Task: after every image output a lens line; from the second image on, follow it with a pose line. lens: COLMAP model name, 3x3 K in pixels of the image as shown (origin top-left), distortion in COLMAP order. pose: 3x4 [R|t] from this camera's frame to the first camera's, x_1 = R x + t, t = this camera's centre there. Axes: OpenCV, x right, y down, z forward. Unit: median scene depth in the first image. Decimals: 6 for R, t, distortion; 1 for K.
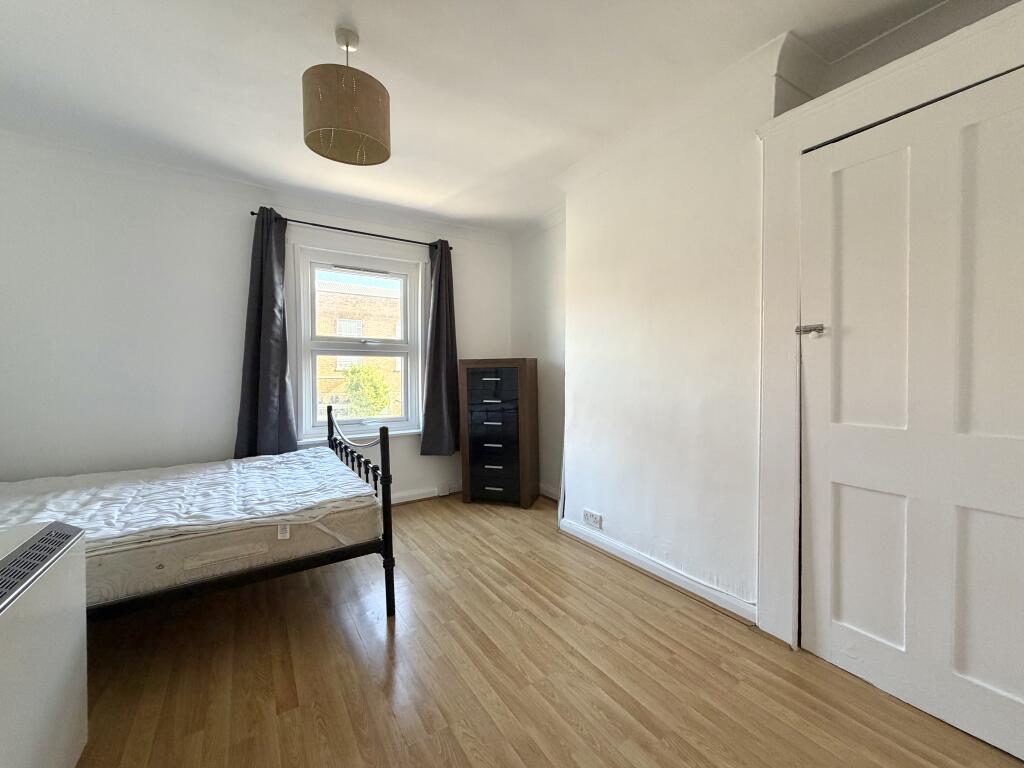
lens RADIAL K [[403.6, 0, 510.5], [0, 403.6, 383.8], [0, 0, 1]] dist [-0.007410, -0.000054]
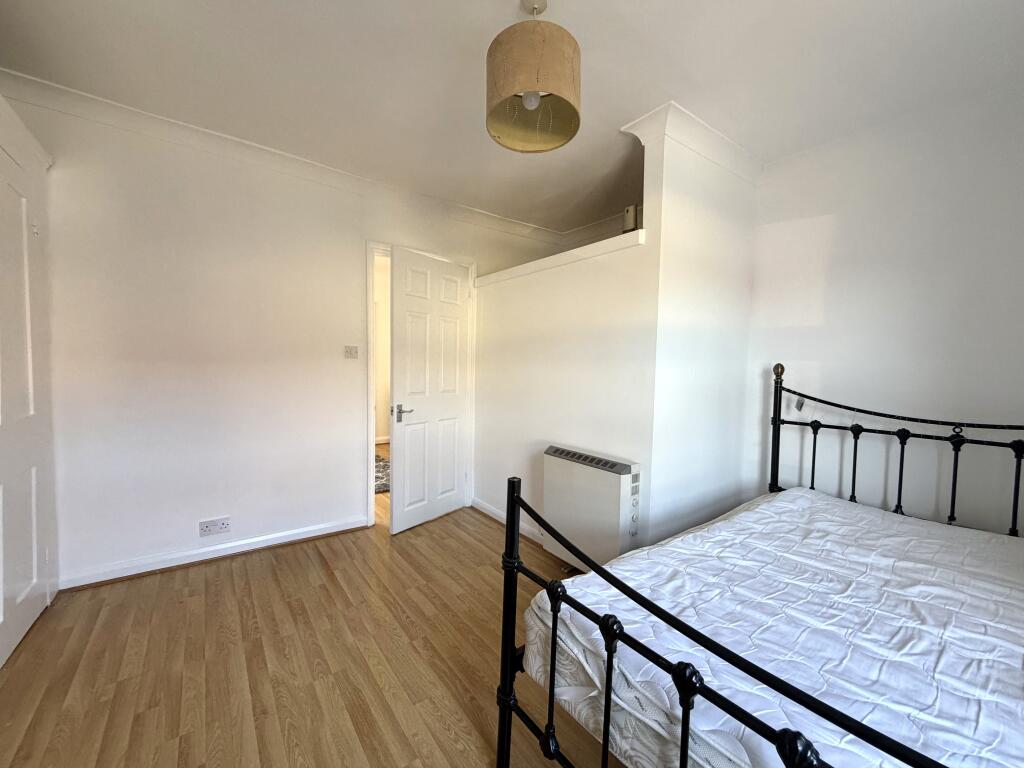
lens RADIAL K [[403.6, 0, 510.5], [0, 403.6, 383.8], [0, 0, 1]] dist [-0.007410, -0.000054]
pose [[-0.997204, -0.022154, -0.071362, -0.166681], [-0.027129, 0.997211, 0.069527, -0.054449], [0.069622, 0.071269, -0.995024, 1.040296]]
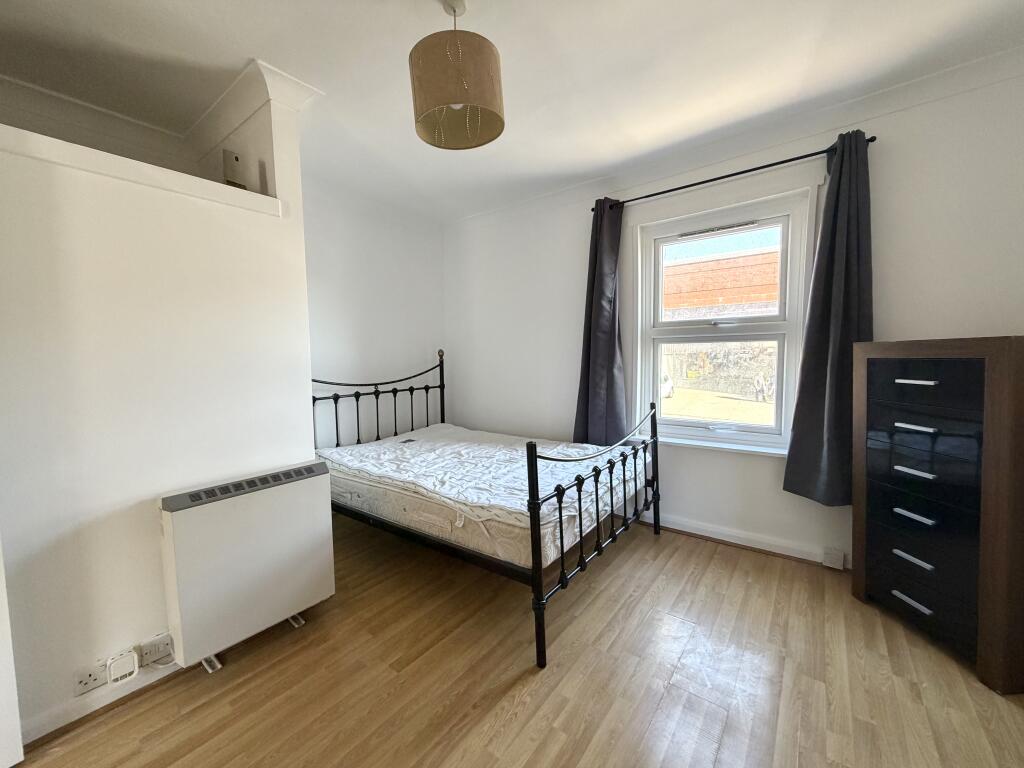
lens RADIAL K [[403.6, 0, 510.5], [0, 403.6, 383.8], [0, 0, 1]] dist [-0.007410, -0.000054]
pose [[0.332697, 0.062995, -0.940927, 0.285567], [-0.006915, 0.997903, 0.064364, -0.042920], [0.943008, -0.014907, 0.332435, 0.442097]]
